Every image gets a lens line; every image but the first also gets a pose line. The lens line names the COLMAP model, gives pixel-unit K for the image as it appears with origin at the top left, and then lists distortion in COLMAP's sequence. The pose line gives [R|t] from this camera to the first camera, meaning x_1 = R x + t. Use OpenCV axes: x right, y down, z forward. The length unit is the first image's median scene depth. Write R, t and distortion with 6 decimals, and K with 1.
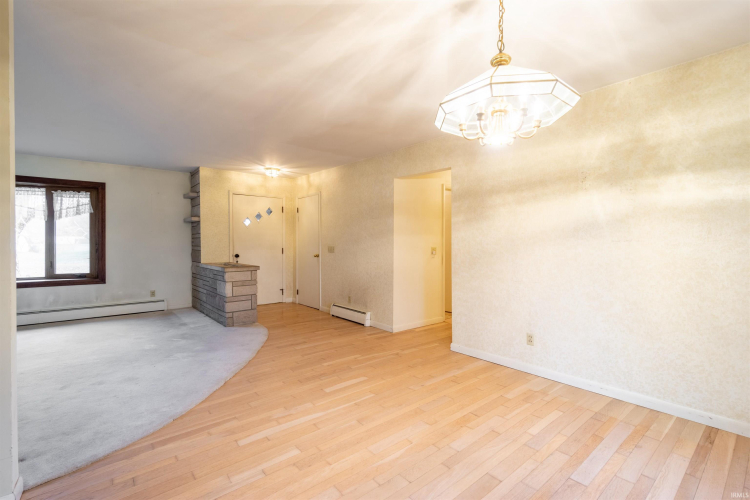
lens RADIAL K [[339.7, 0, 343.5], [0, 339.7, 245.7], [0, 0, 1]] dist [0.001467, 0.000065]
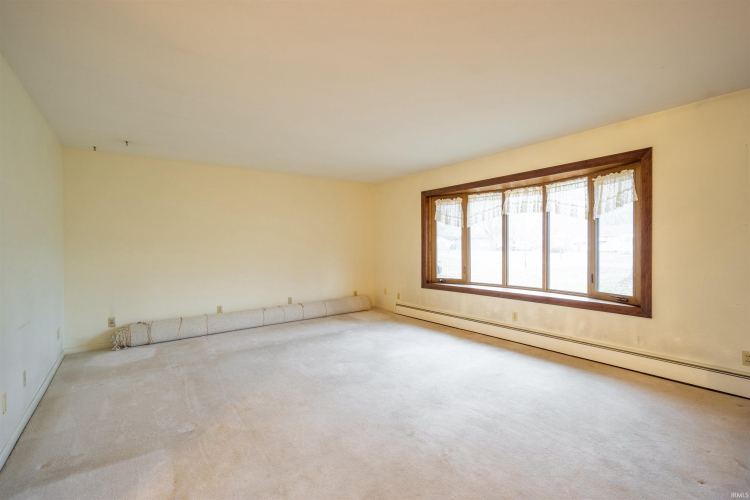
lens RADIAL K [[339.2, 0, 436.0], [0, 339.2, 246.5], [0, 0, 1]] dist [-0.000522, -0.000088]
pose [[0.061778, -0.001070, -0.998089, -0.141877], [-0.003362, 0.999994, -0.001280, -0.011162], [0.998084, 0.003435, 0.061774, 0.610988]]
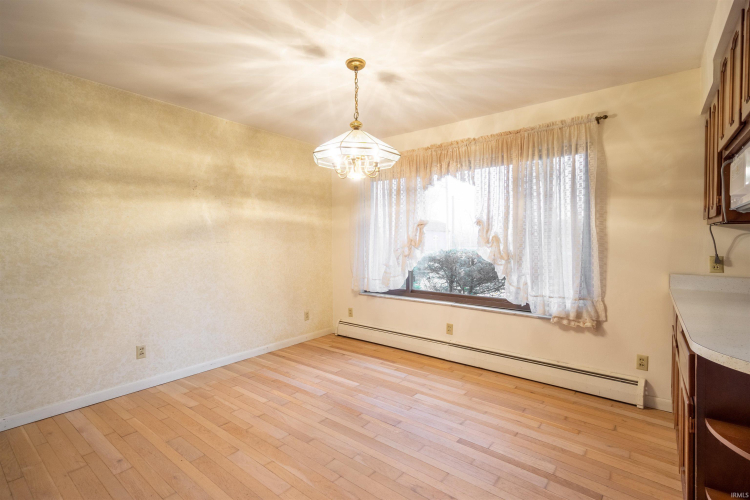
lens RADIAL K [[327.6, 0, 412.7], [0, 327.6, 242.2], [0, 0, 1]] dist [0.002267, 0.000239]
pose [[-0.297565, -0.000713, 0.954701, -0.322448], [0.008782, 0.999955, 0.003484, -0.006597], [-0.954661, 0.009421, -0.297546, 0.377774]]
